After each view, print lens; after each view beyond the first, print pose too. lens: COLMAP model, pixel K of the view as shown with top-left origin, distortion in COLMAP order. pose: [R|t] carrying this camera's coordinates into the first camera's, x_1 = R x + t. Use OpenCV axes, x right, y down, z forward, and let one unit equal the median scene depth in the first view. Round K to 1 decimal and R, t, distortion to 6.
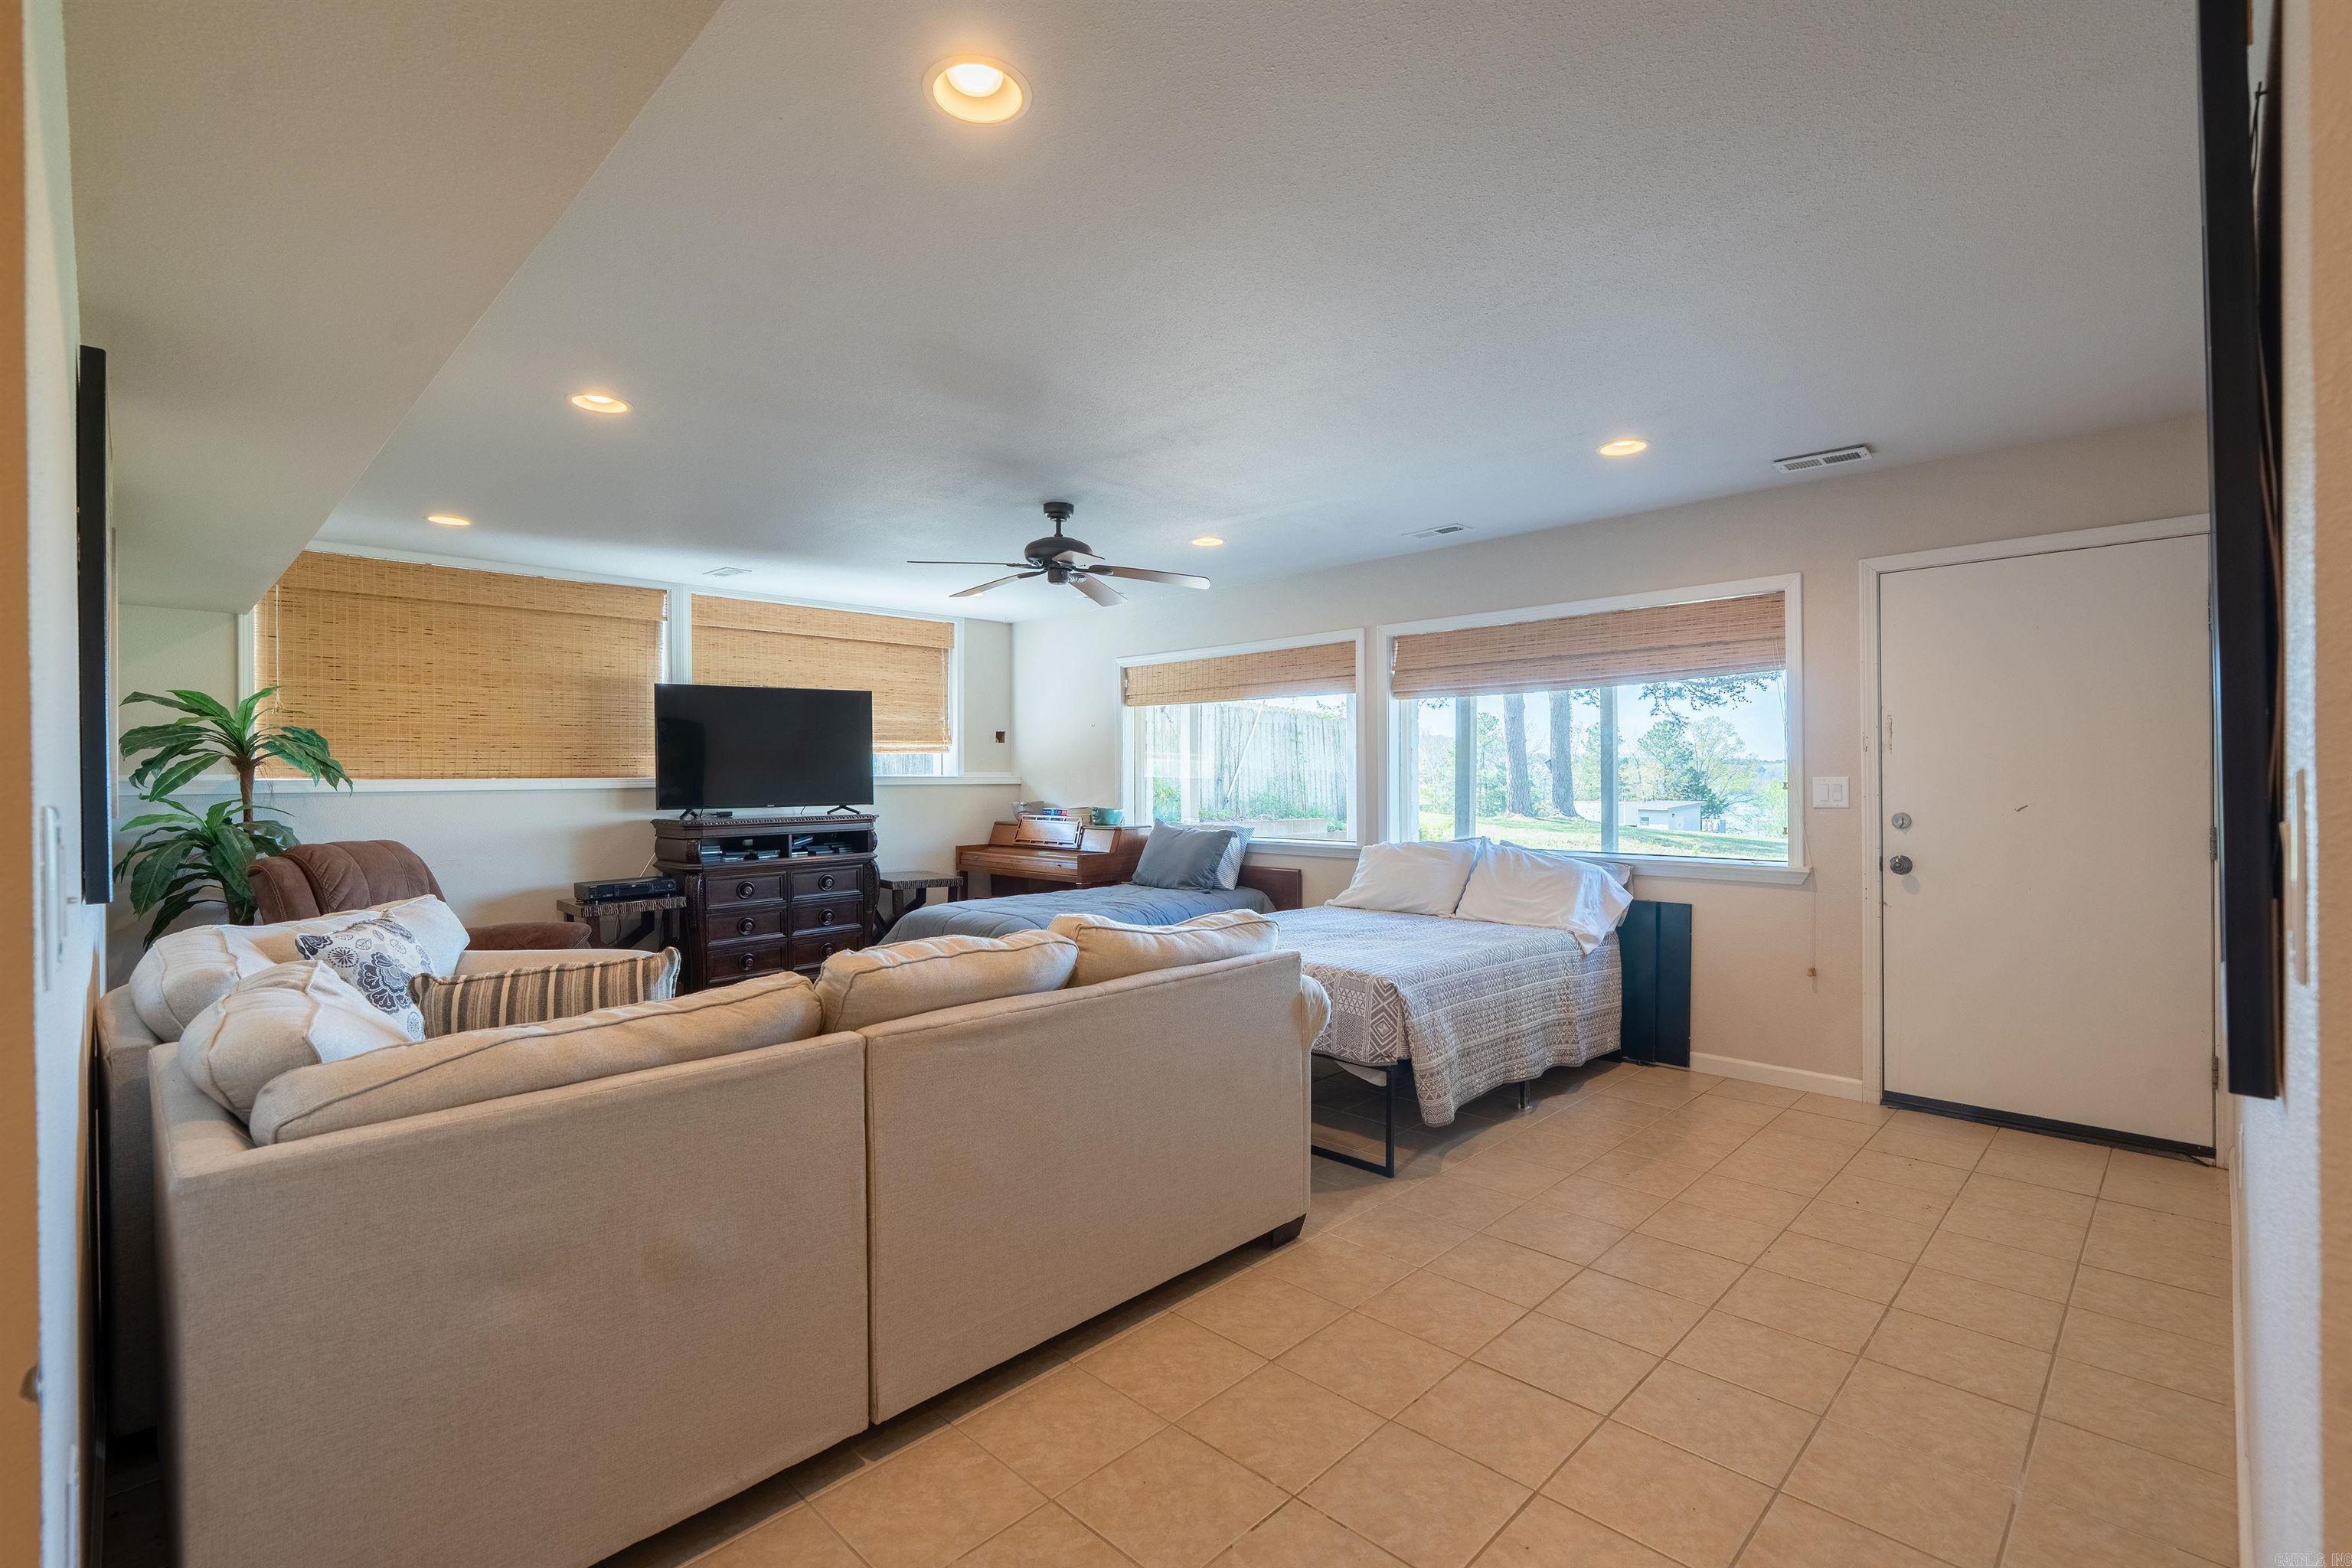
lens RADIAL K [[1055.9, 0, 1173.2], [0, 1055.9, 783.9], [0, 0, 1]] dist [-0.006521, 0.002478]
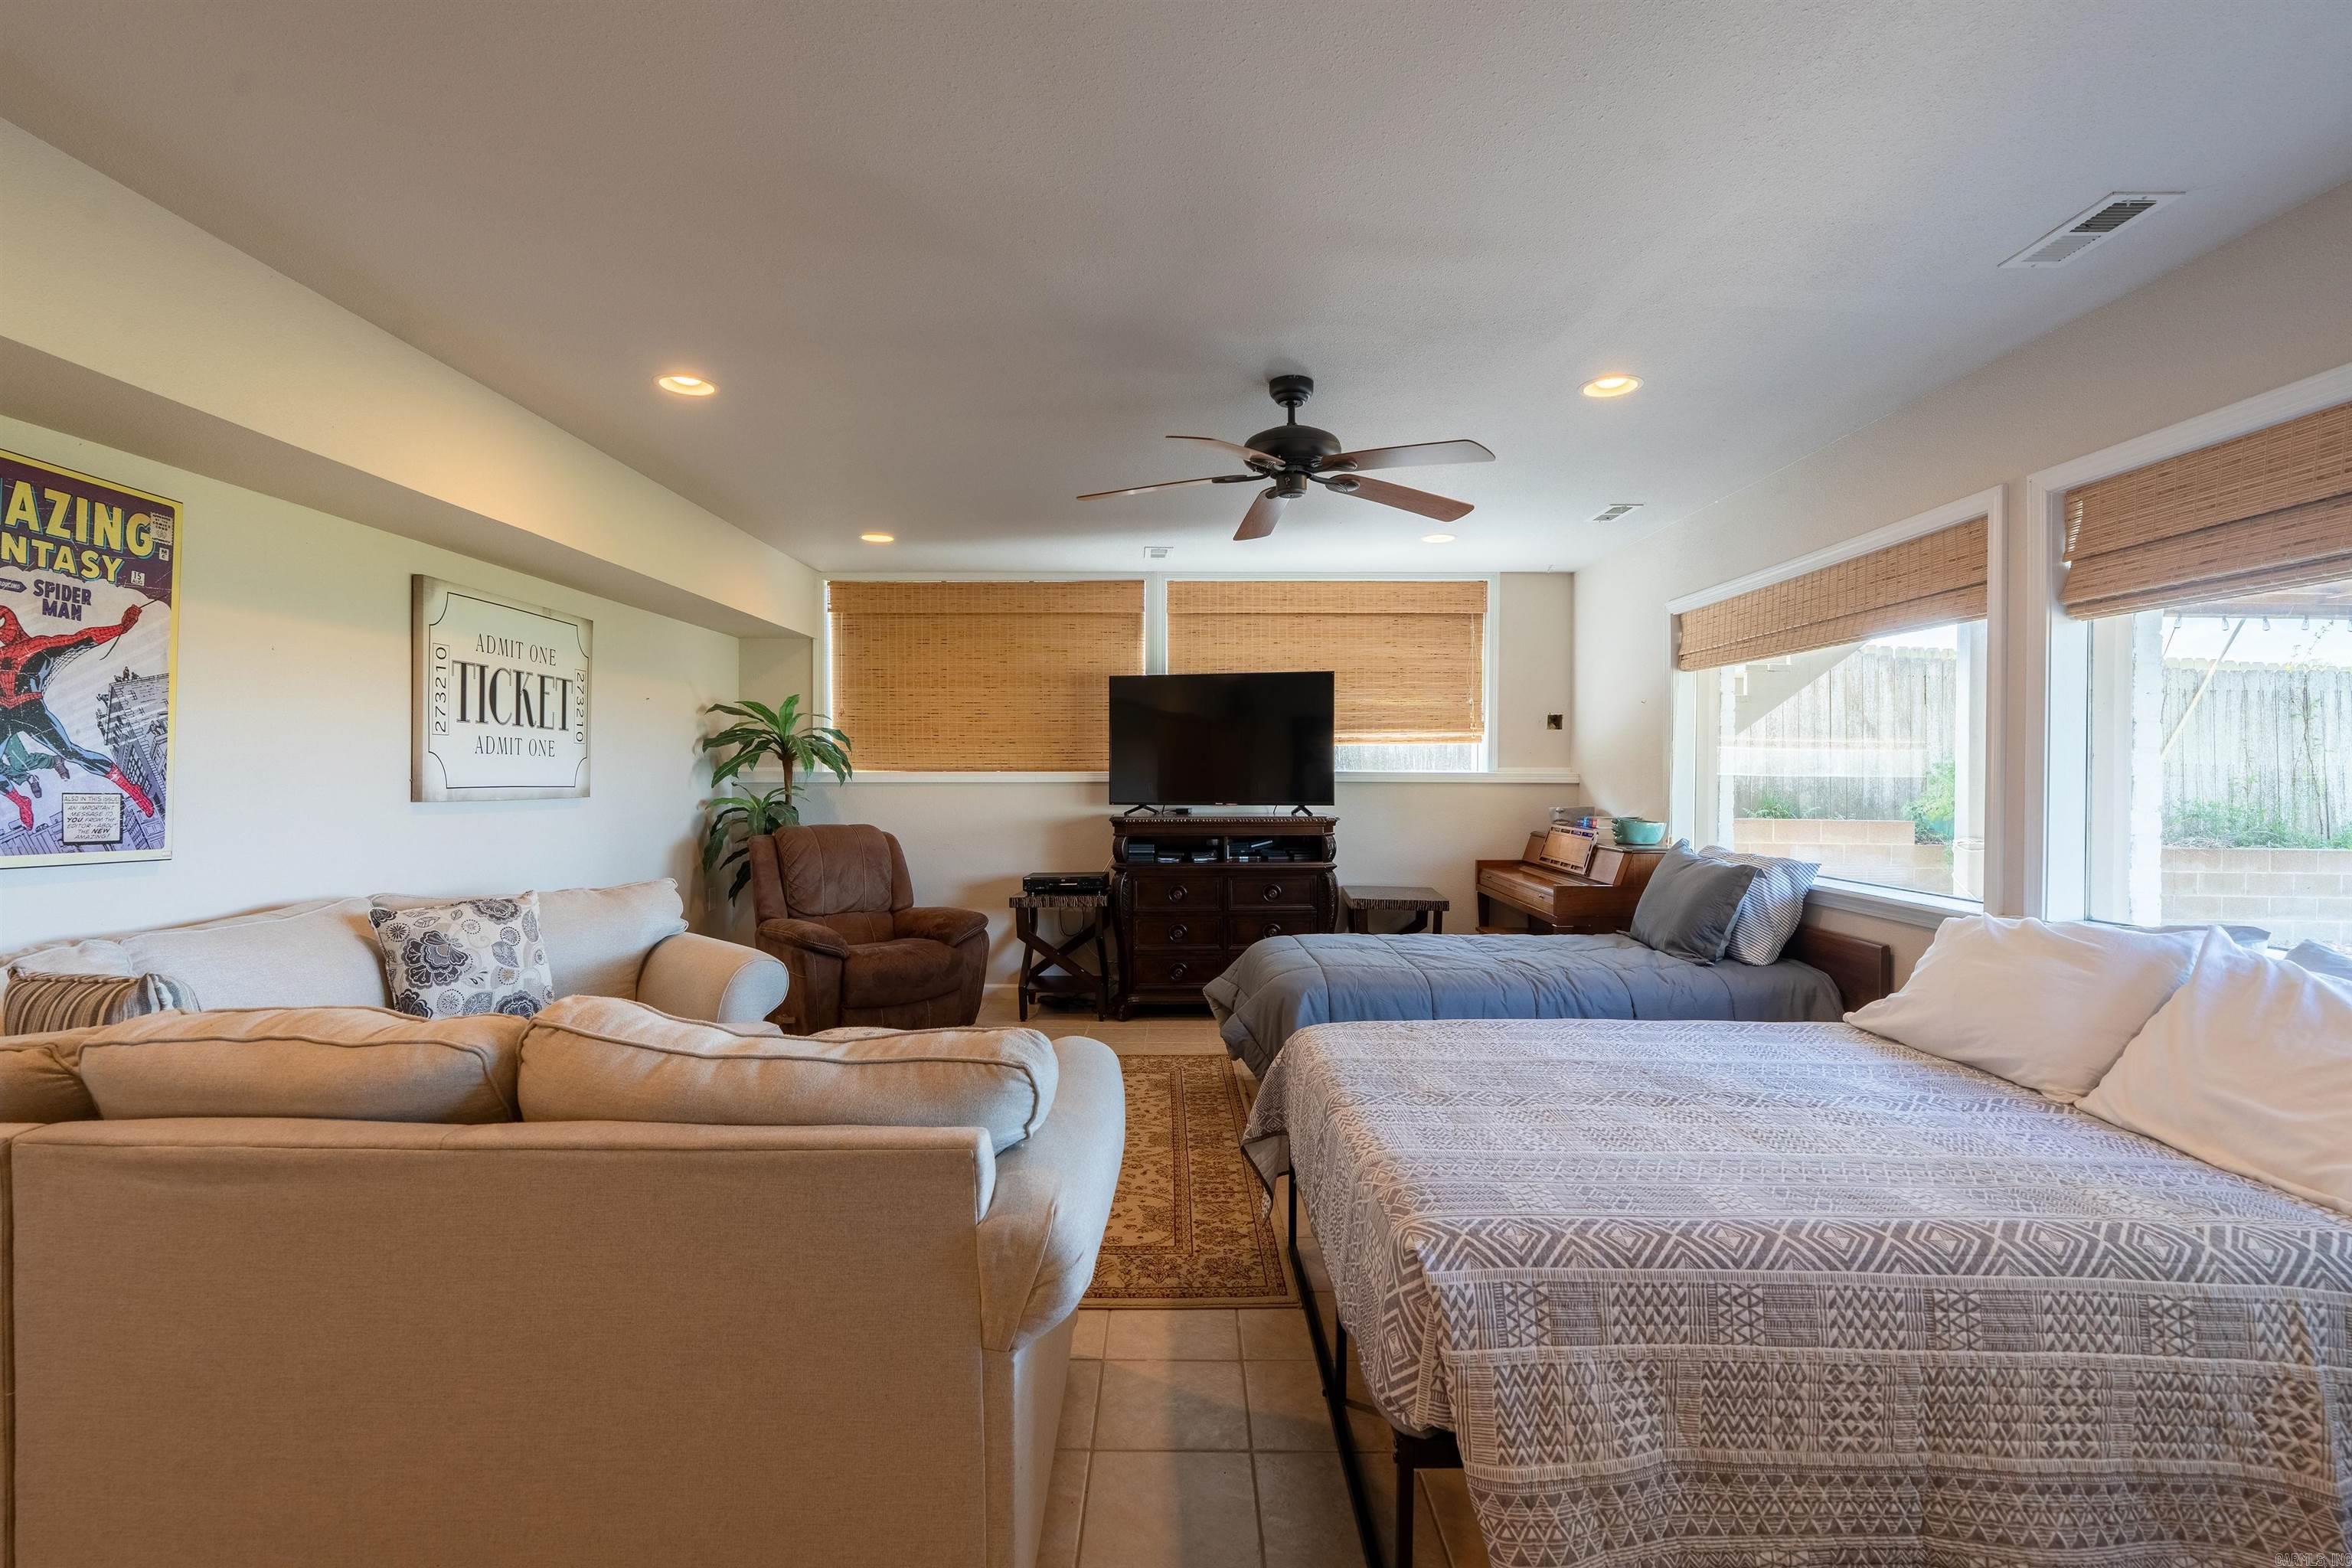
lens RADIAL K [[1055.9, 0, 1172.1], [0, 1055.9, 783.3], [0, 0, 1]] dist [-0.006521, 0.002478]
pose [[0.701895, 0.014378, -0.712135, 0.258936], [-0.010837, 0.999896, 0.009506, -0.005479], [0.712198, 0.001046, 0.701978, 0.358429]]
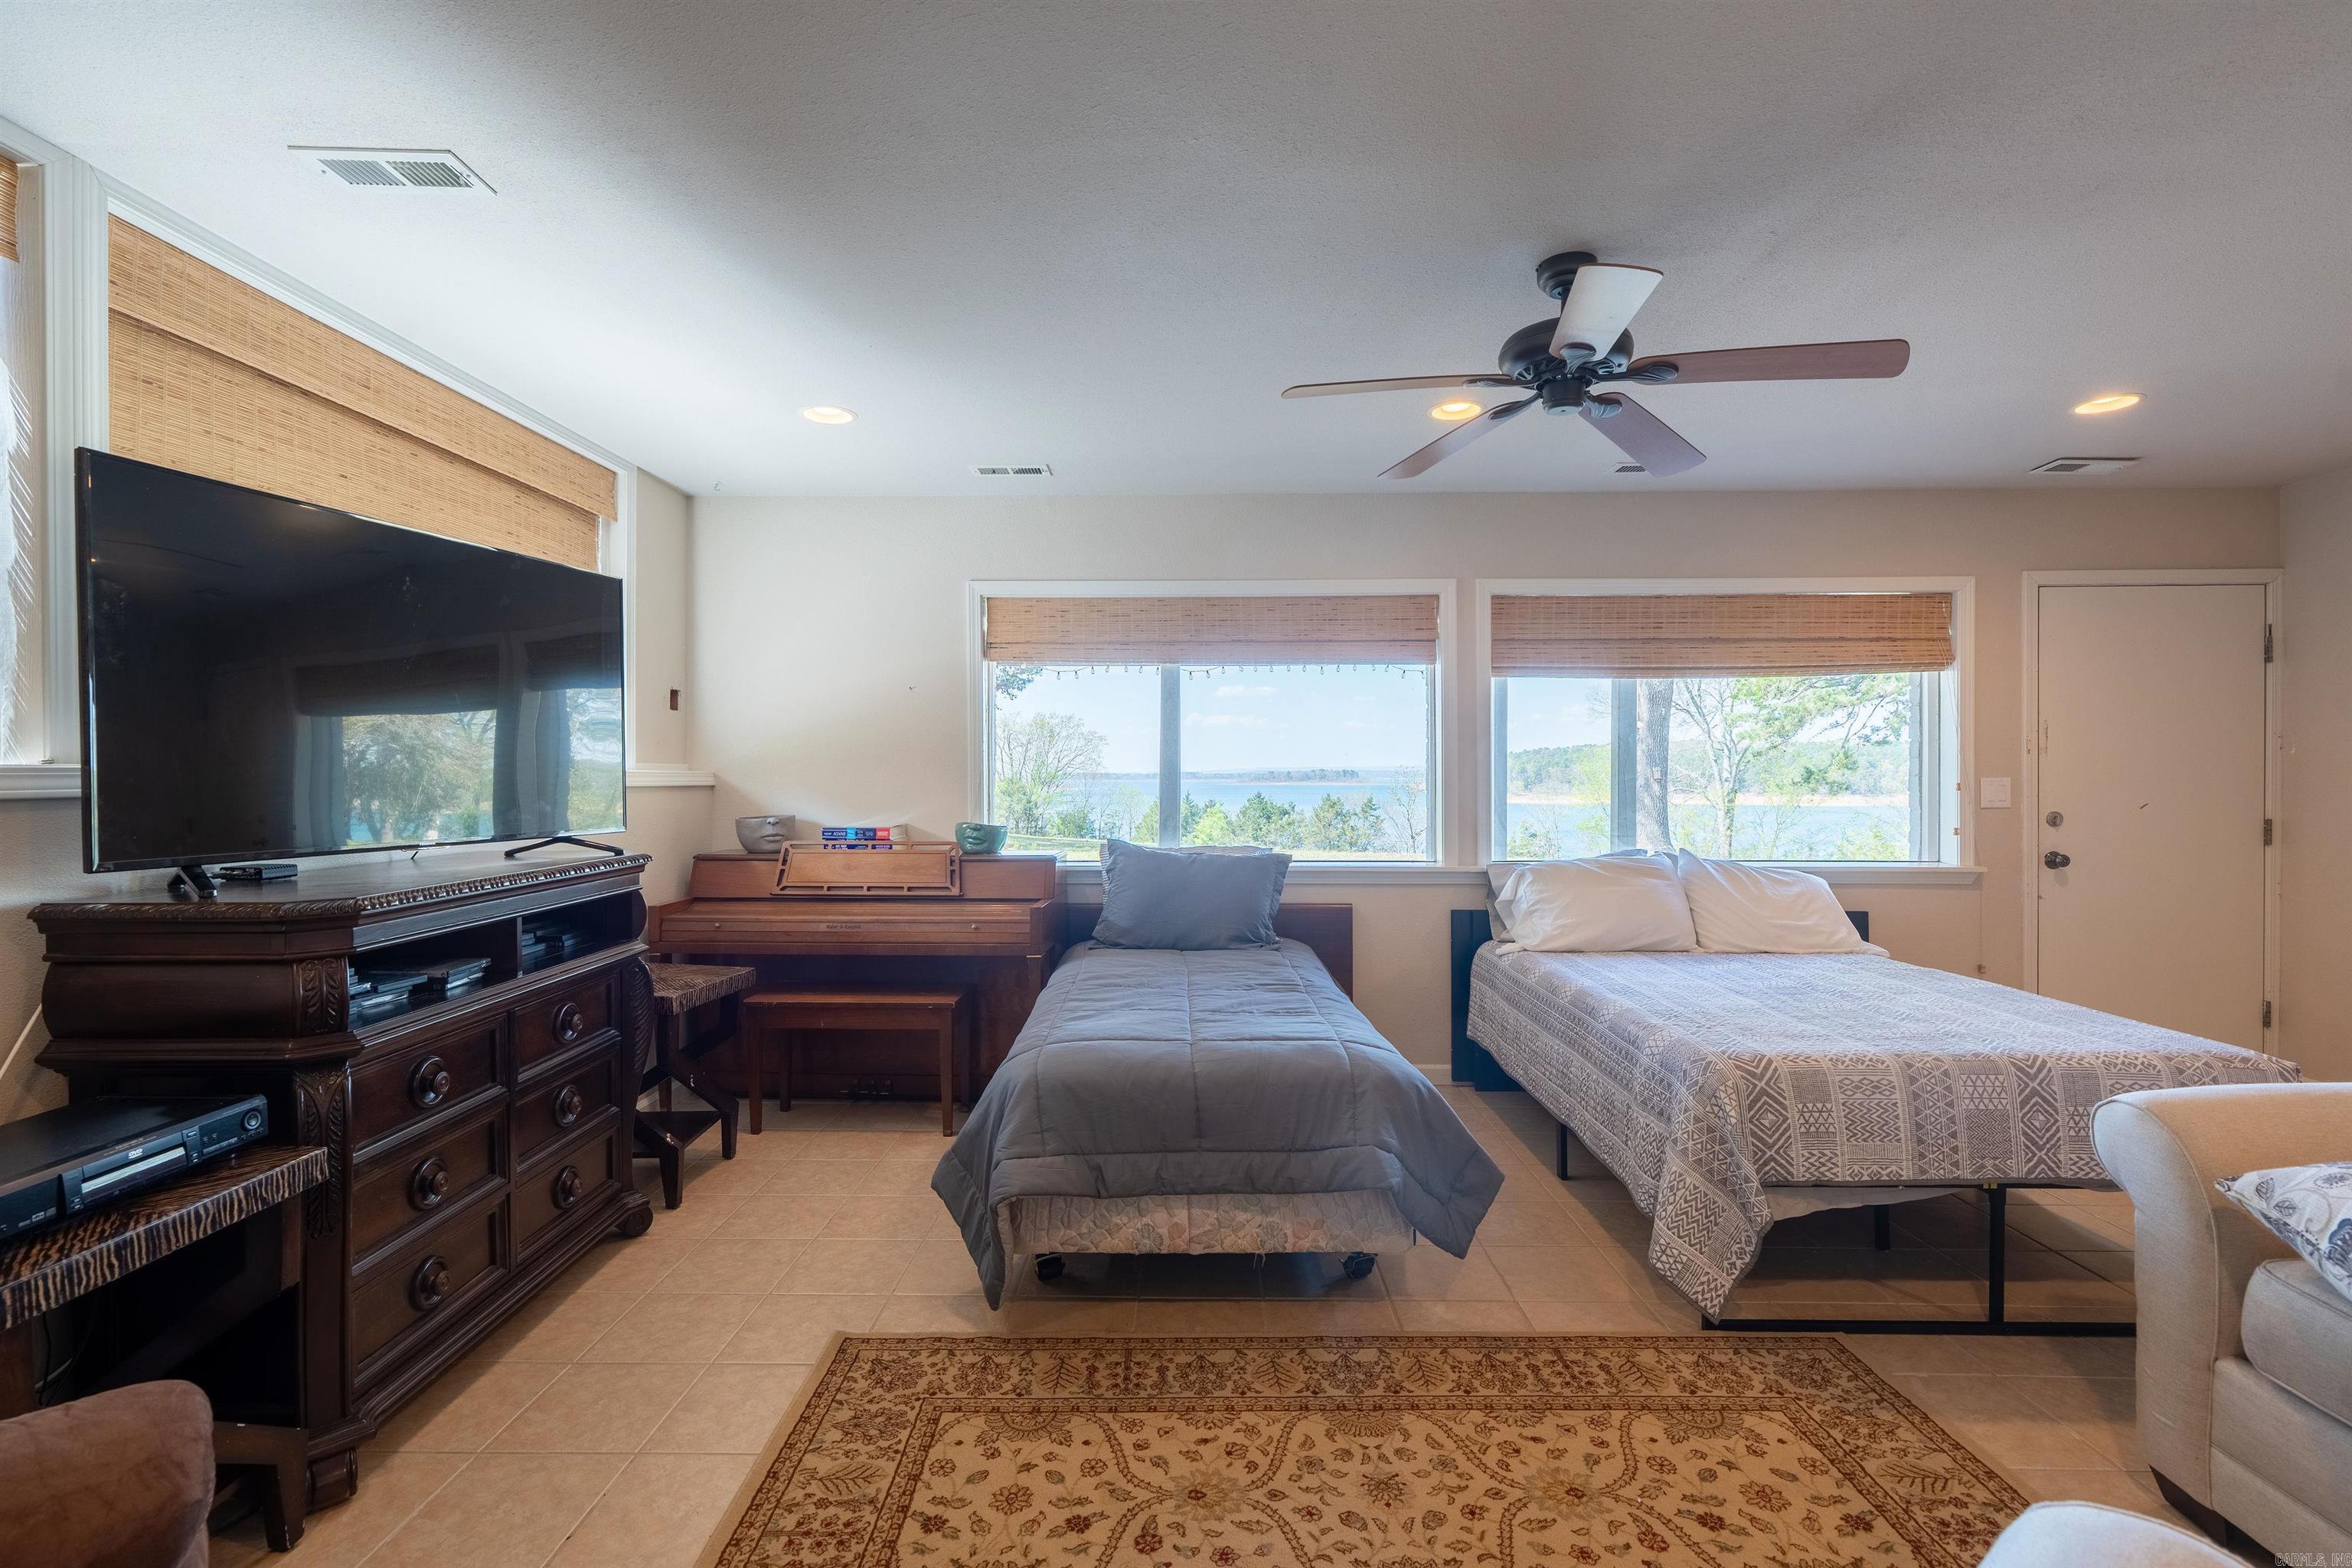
lens RADIAL K [[1055.9, 0, 1173.9], [0, 1055.9, 777.7], [0, 0, 1]] dist [-0.006521, 0.002478]
pose [[0.722608, 0.004538, 0.691243, -0.485002], [0.000439, 0.999975, -0.007024, 0.000098], [-0.691258, 0.005379, 0.722588, 0.585962]]
